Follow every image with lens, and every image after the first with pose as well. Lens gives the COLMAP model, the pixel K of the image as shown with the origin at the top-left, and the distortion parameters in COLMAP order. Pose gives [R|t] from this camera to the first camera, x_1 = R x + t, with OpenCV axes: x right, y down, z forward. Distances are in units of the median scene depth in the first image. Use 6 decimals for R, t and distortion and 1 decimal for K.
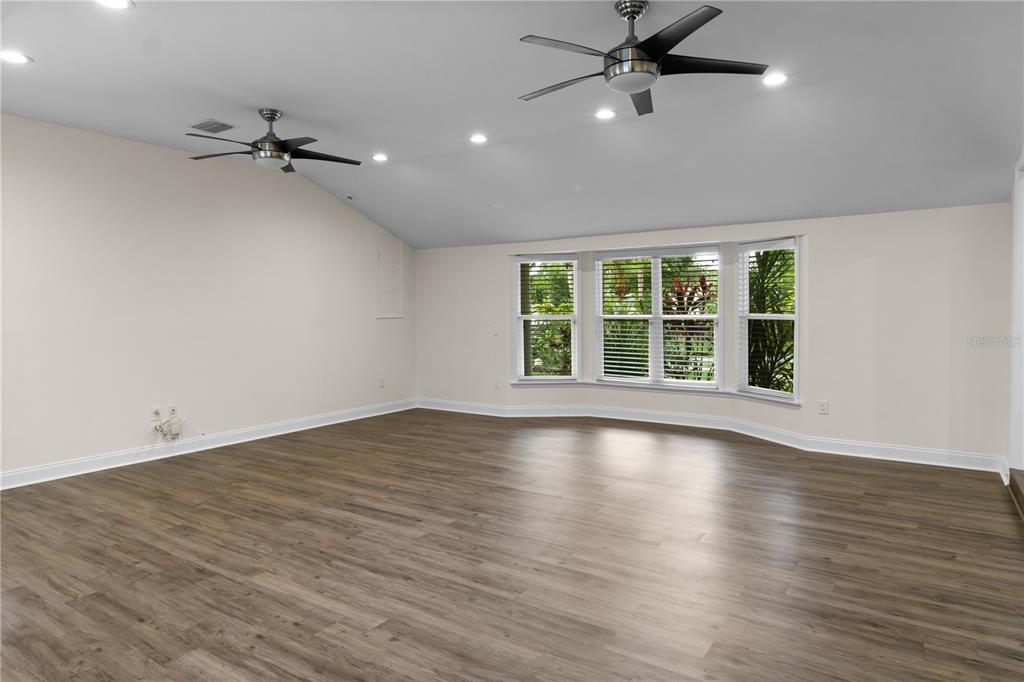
lens RADIAL K [[615.3, 0, 522.4], [0, 615.3, 330.7], [0, 0, 1]] dist [0.000756, -0.001622]
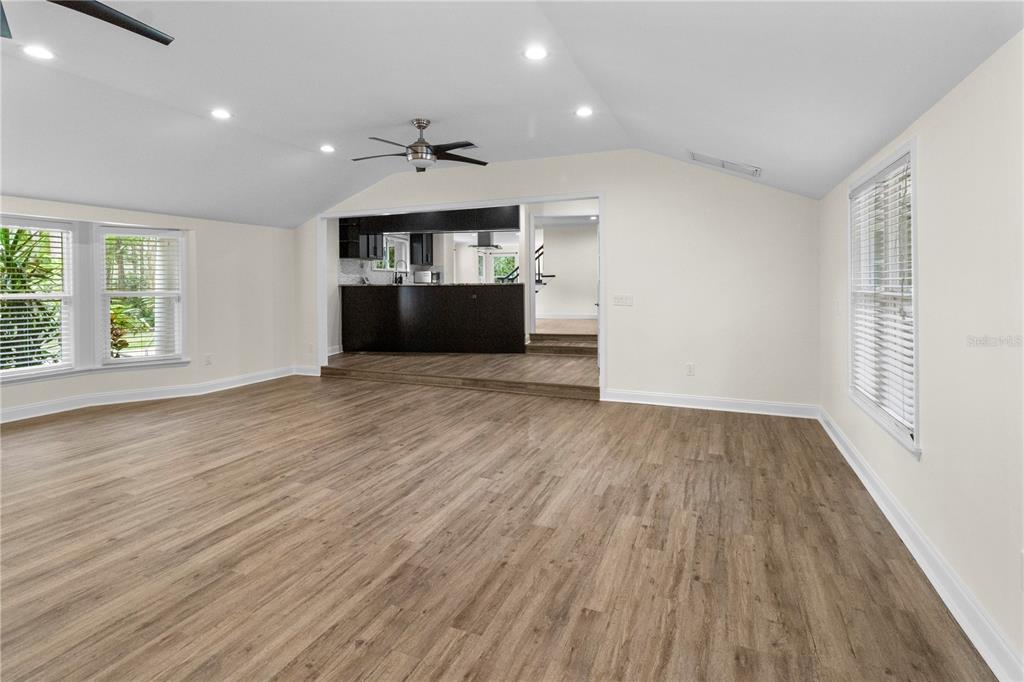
lens RADIAL K [[492.5, 0, 516.7], [0, 492.5, 291.0], [0, 0, 1]] dist [0.001220, 0.000991]
pose [[-0.185739, -0.008449, 0.982563, -1.117603], [0.041979, 0.998982, 0.016526, -0.024025], [-0.981702, 0.044316, -0.185195, 0.841519]]
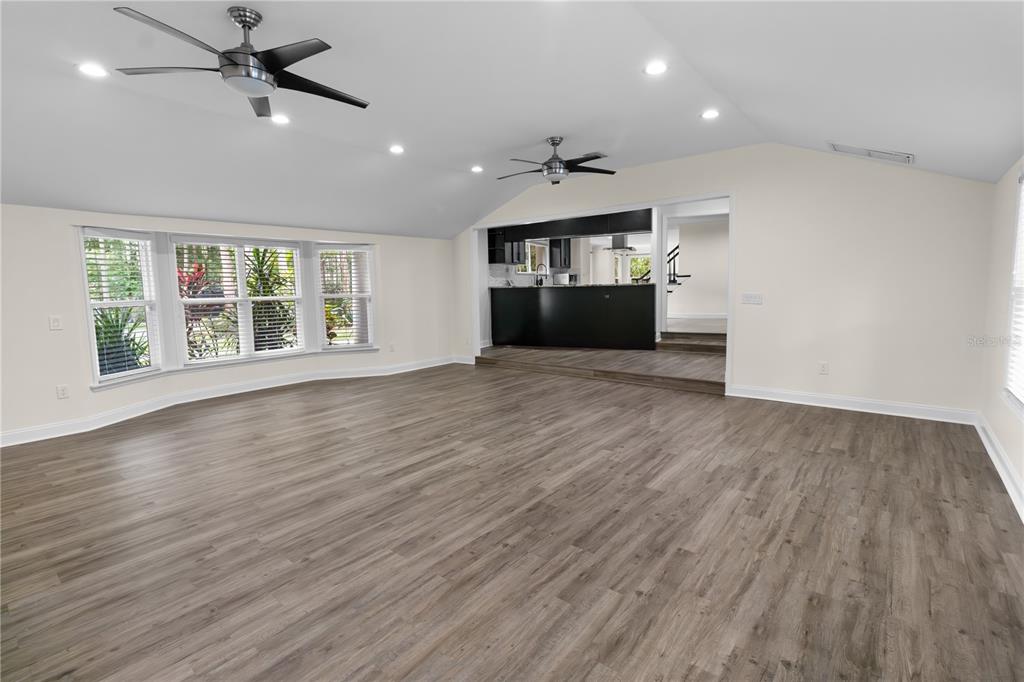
lens RADIAL K [[471.8, 0, 520.4], [0, 471.8, 337.9], [0, 0, 1]] dist [0.000941, -0.000323]
pose [[0.092992, -0.103540, 0.990269, -1.229687], [0.054001, 0.993639, 0.098821, -0.019909], [-0.994201, 0.044286, 0.097992, 0.821597]]
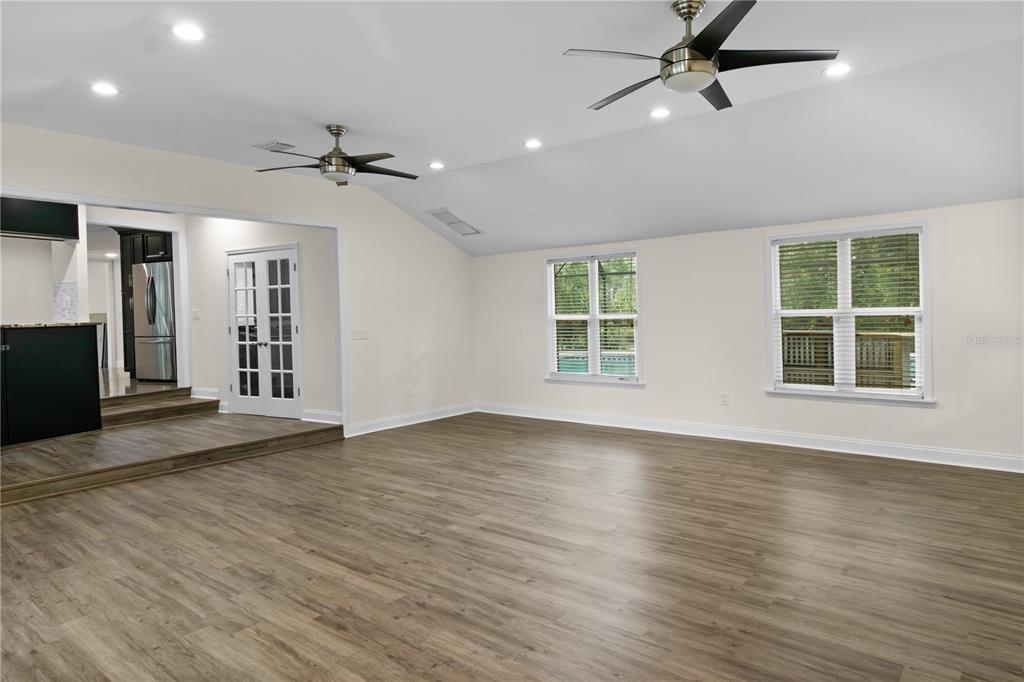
lens RADIAL K [[627.4, 0, 532.9], [0, 627.4, 346.2], [0, 0, 1]] dist [0.000888, 0.000049]
pose [[-0.996299, 0.024080, 0.082510, -0.373502], [0.031432, 0.995536, 0.088997, -0.076102], [-0.079999, 0.091261, -0.992608, 2.160008]]
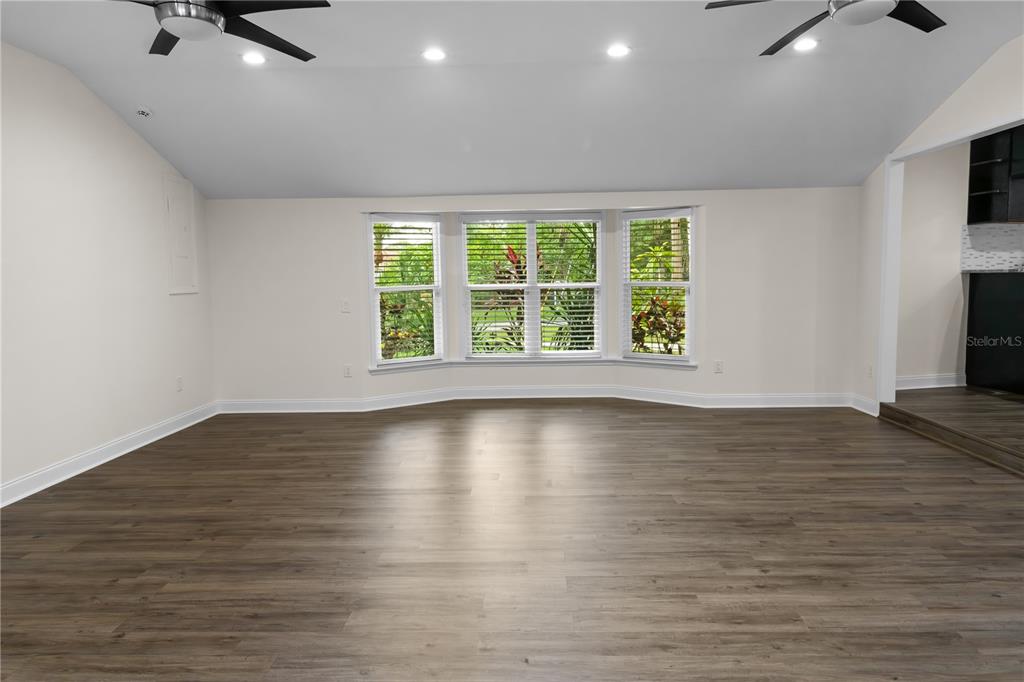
lens RADIAL K [[615.3, 0, 523.7], [0, 615.3, 333.8], [0, 0, 1]] dist [0.000756, -0.001622]
pose [[0.846745, -0.055856, 0.529059, -0.596160], [0.028388, 0.997800, 0.059910, -0.012771], [-0.531241, -0.035709, 0.846468, 0.420560]]
